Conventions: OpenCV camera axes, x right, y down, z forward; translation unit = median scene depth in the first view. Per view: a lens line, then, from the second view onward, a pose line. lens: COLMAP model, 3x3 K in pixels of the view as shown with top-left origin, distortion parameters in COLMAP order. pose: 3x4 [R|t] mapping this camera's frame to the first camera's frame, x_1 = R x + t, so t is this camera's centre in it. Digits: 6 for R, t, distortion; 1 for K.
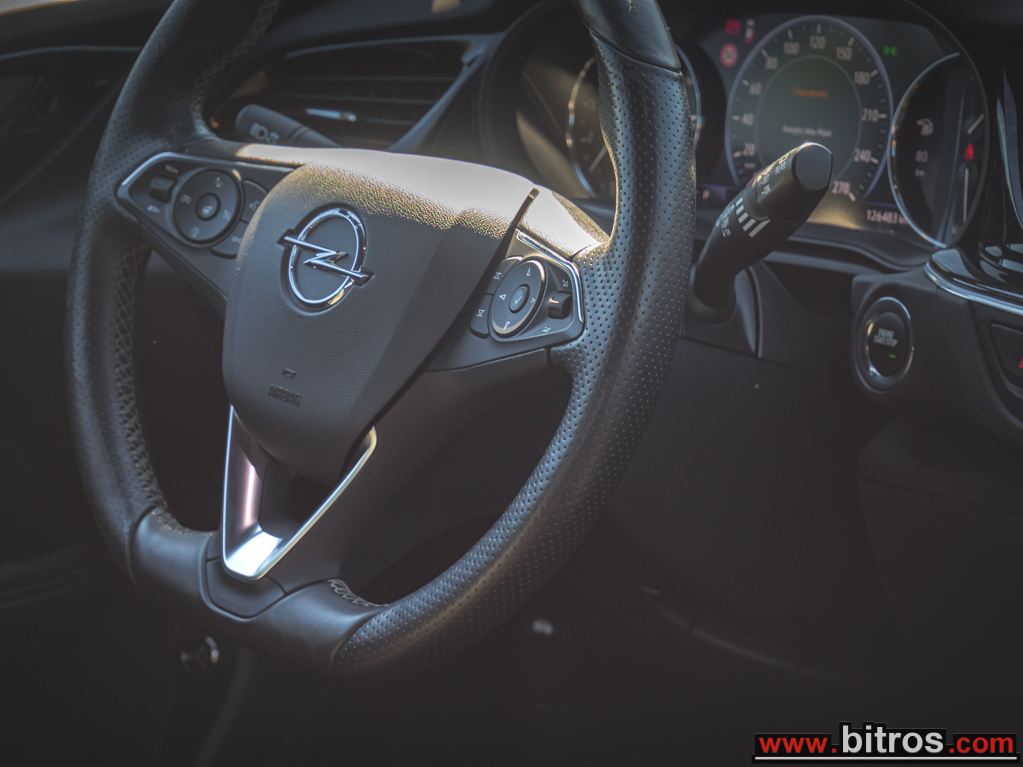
lens RADIAL K [[3565.2, 0, 508.5], [0, 3565.2, 381.9], [0, 0, 1]] dist [0.046594, 0.000000]
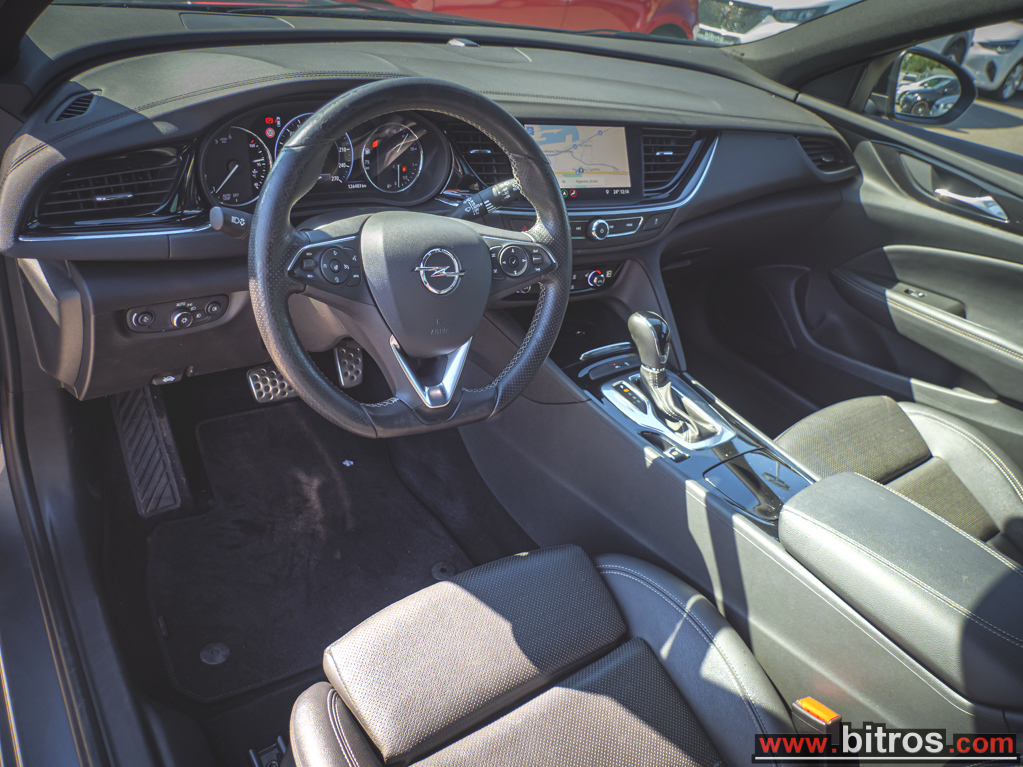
lens RADIAL K [[737.8, 0, 509.3], [0, 737.8, 382.3], [0, 0, 1]] dist [-0.047528, 0.016830]
pose [[0.138398, -0.476111, 0.868426, -0.451419], [0.048109, 0.879061, 0.474275, -0.178551], [-0.989207, -0.023859, 0.144566, 0.796585]]
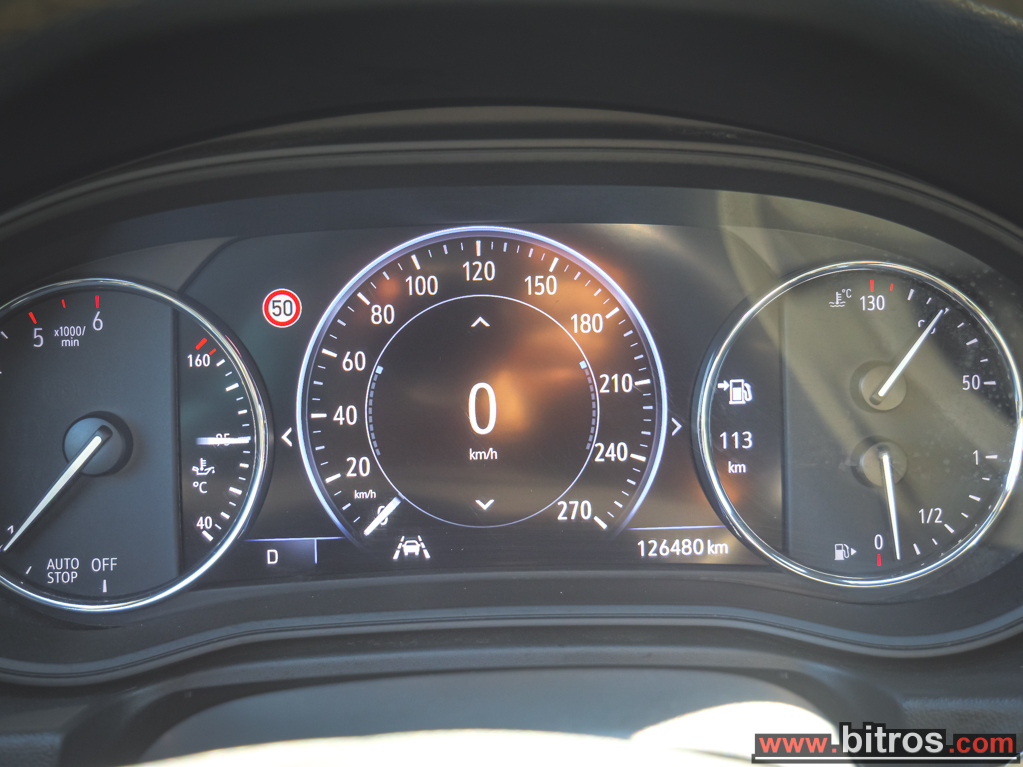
lens RADIAL K [[1367.1, 0, 513.7], [0, 1367.1, 386.0], [0, 0, 1]] dist [0.023341, 0.000000]
pose [[0.670707, -0.132428, 0.729804, -0.077798], [0.142576, 0.988602, 0.048358, -0.088498], [-0.727890, 0.071619, 0.681944, 0.863113]]
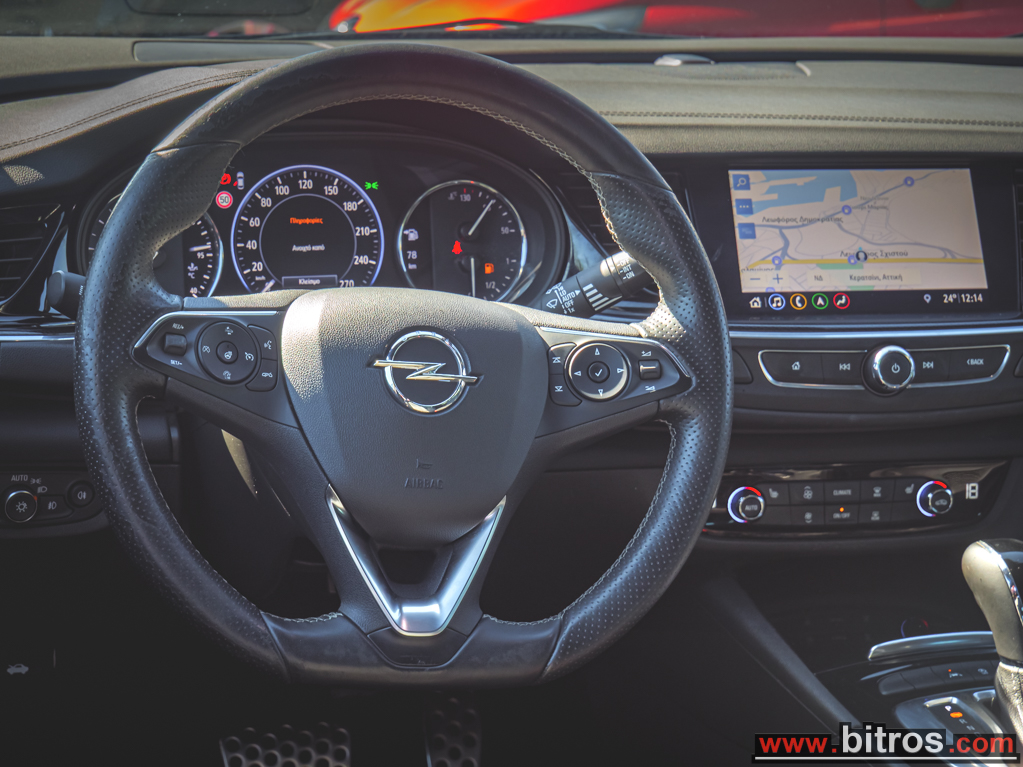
lens RADIAL K [[2024.0, 0, 507.8], [0, 2024.0, 389.0], [0, 0, 1]] dist [0.020990, 0.000000]
pose [[0.450752, -0.157246, 0.878690, -0.600899], [0.144977, 0.984189, 0.101756, -0.087364], [-0.880798, 0.081523, 0.466422, 0.579370]]
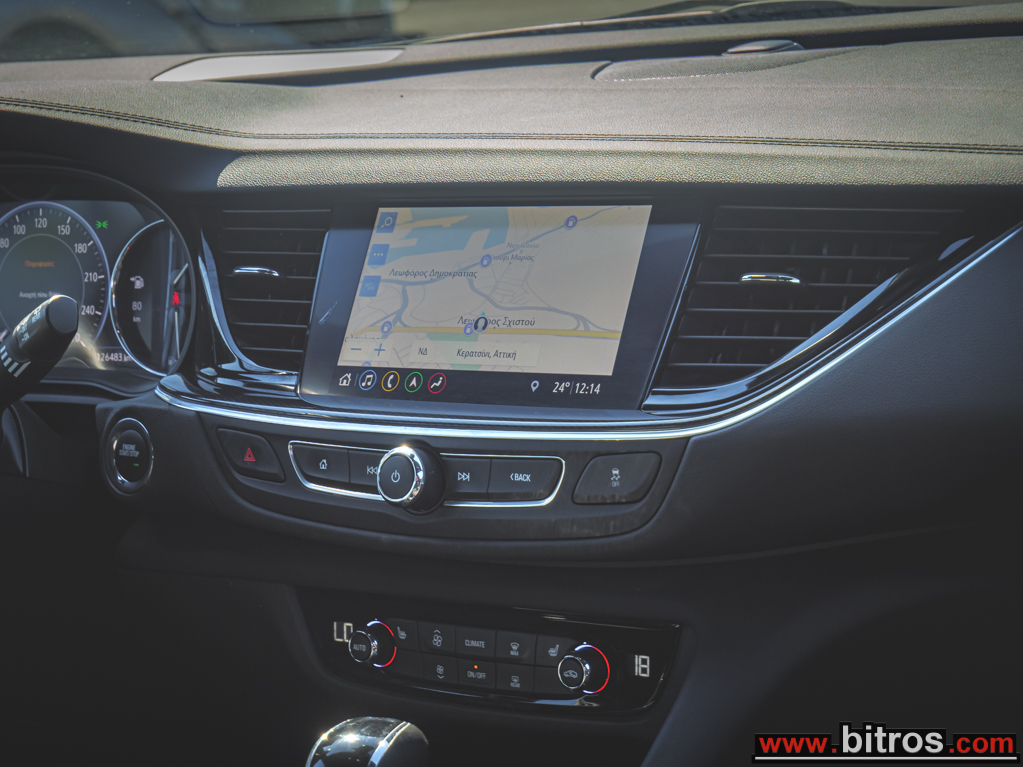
lens RADIAL K [[2663.5, 0, 510.7], [0, 2663.5, 391.4], [0, 0, 1]] dist [0.075631, 0.000000]
pose [[0.955677, -0.094816, 0.278731, -0.022120], [0.107267, 0.993786, -0.029728, 0.008343], [-0.274180, 0.058308, 0.959909, 0.069010]]
